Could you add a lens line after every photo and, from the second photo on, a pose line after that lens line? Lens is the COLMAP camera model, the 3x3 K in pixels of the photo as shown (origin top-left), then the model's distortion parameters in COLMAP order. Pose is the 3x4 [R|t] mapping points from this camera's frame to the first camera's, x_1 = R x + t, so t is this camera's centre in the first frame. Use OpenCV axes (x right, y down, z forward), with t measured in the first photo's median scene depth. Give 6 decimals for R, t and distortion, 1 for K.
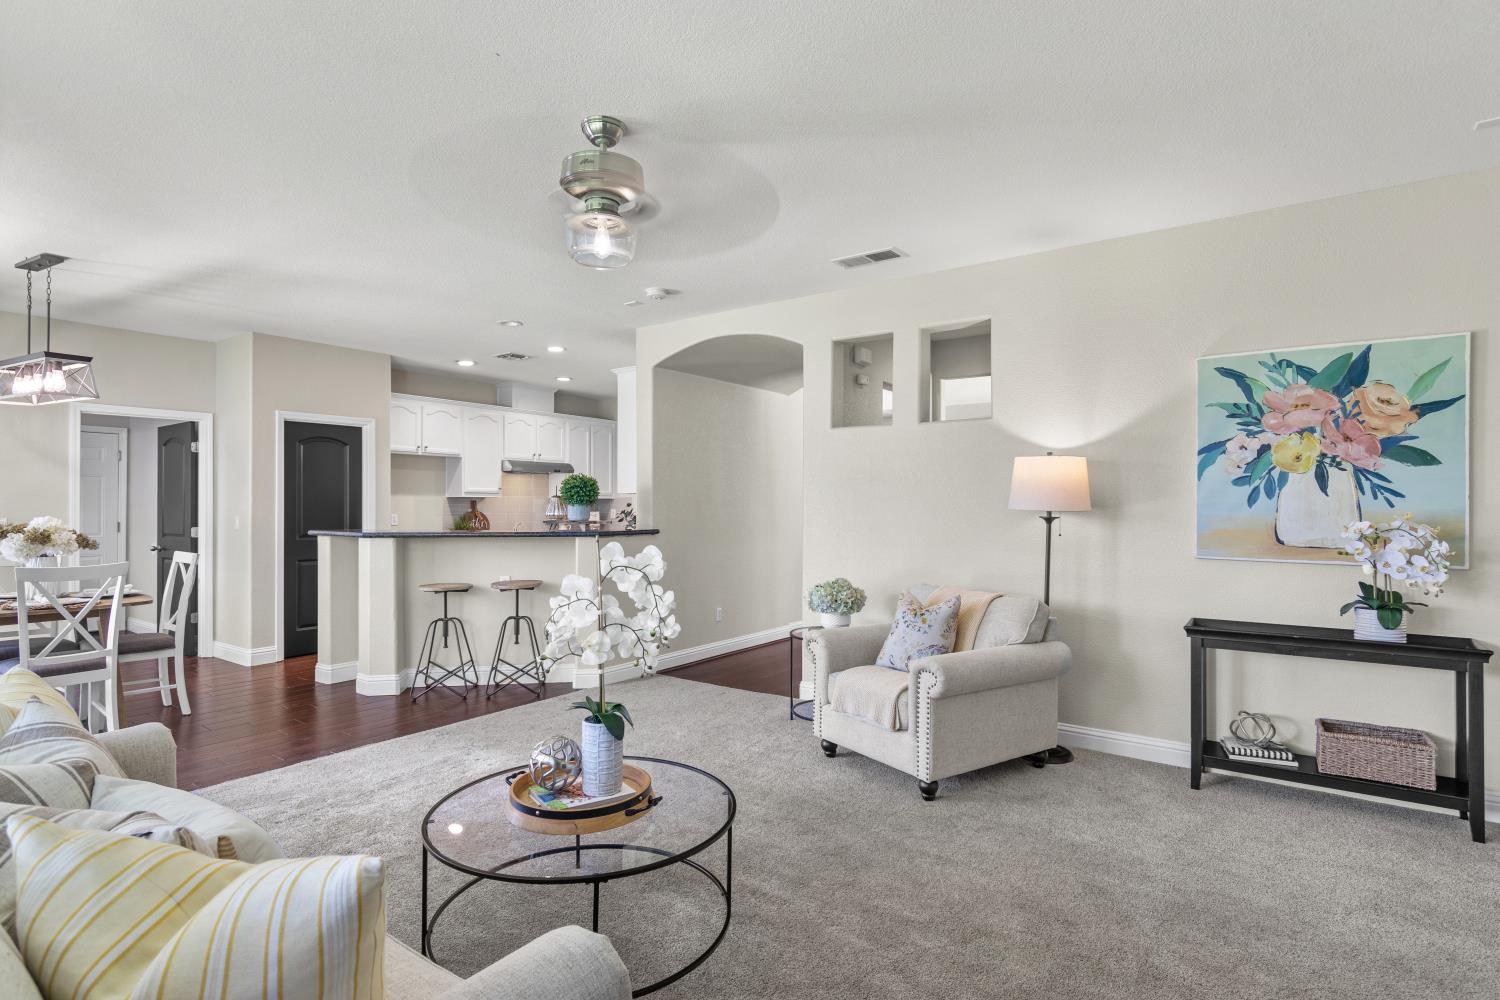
lens RADIAL K [[768.5, 0, 748.9], [0, 768.5, 502.4], [0, 0, 1]] dist [0.000902, -0.000971]
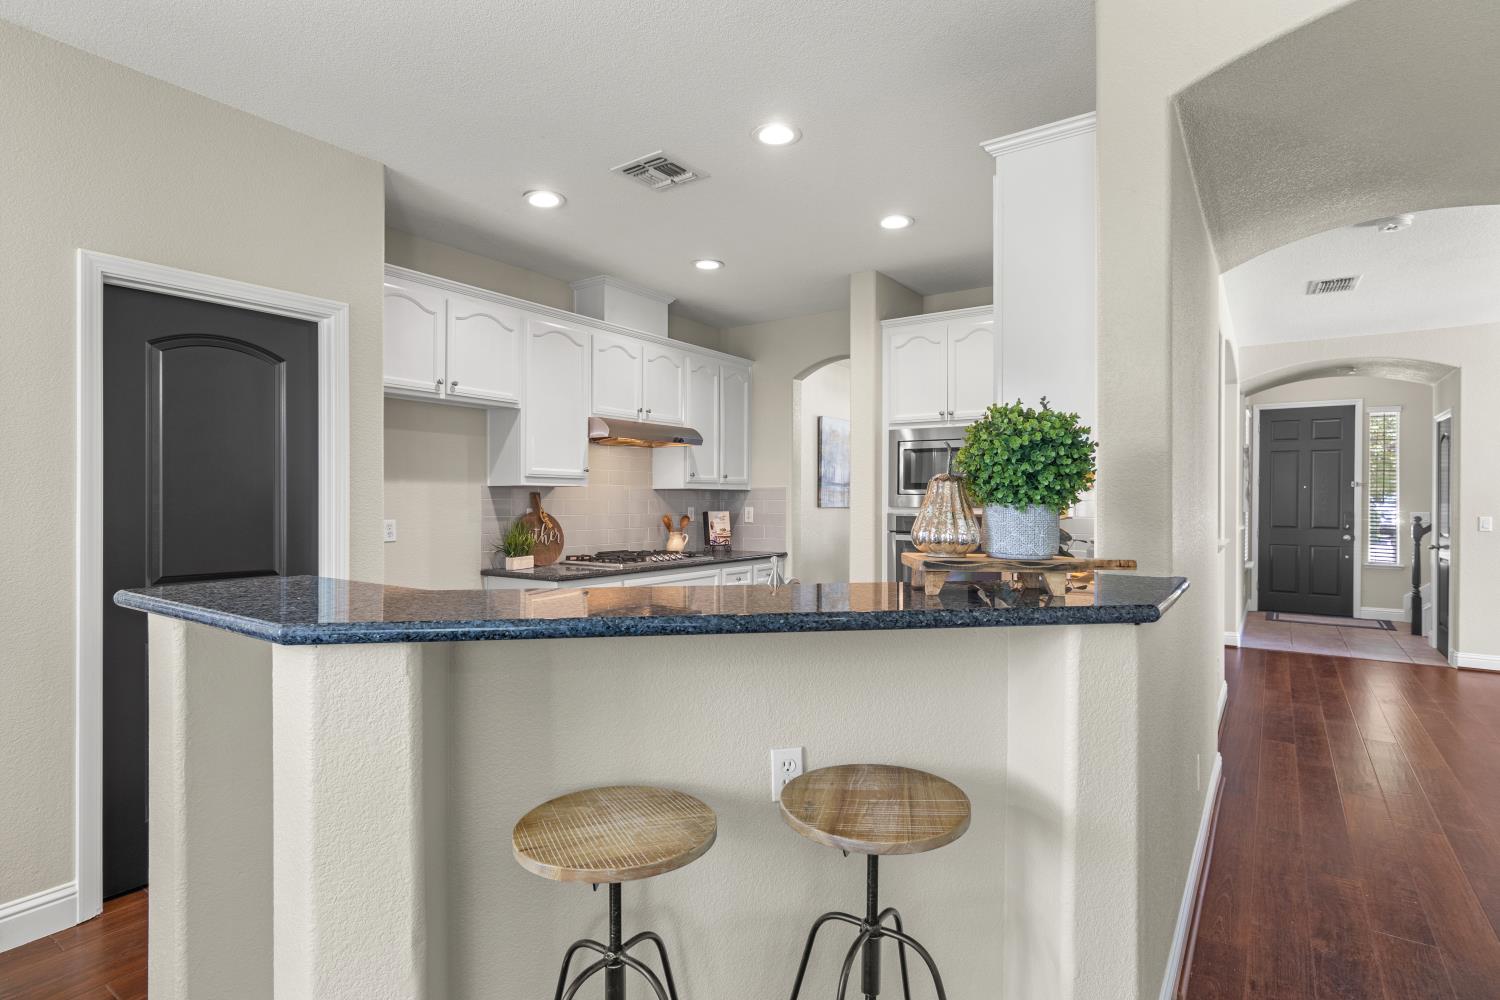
lens RADIAL K [[768.5, 0, 743.3], [0, 768.5, 503.4], [0, 0, 1]] dist [0.000902, -0.000971]
pose [[0.999892, -0.000374, 0.014697, -0.250333], [0.000198, 0.999928, 0.012009, -0.001274], [-0.014700, -0.012004, 0.999820, 0.520417]]
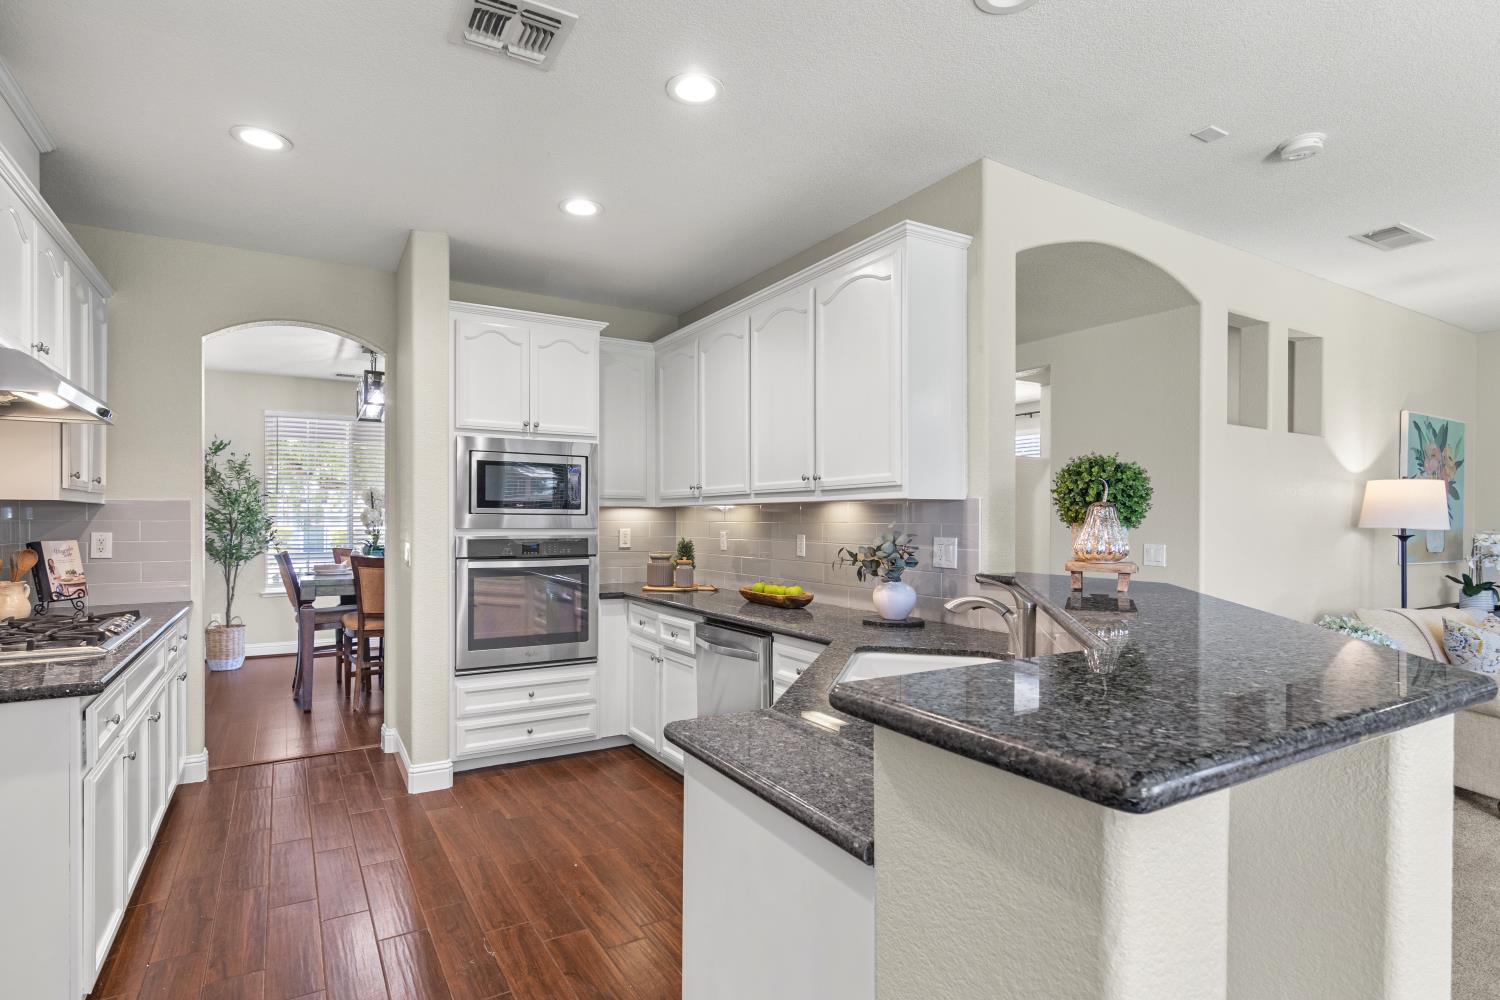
lens RADIAL K [[768.5, 0, 745.6], [0, 768.5, 527.6], [0, 0, 1]] dist [0.000902, -0.000971]
pose [[0.380928, -0.010842, 0.924541, -0.521127], [-0.007254, 0.999865, 0.014714, -0.000738], [-0.924576, -0.012311, 0.380798, 0.764149]]
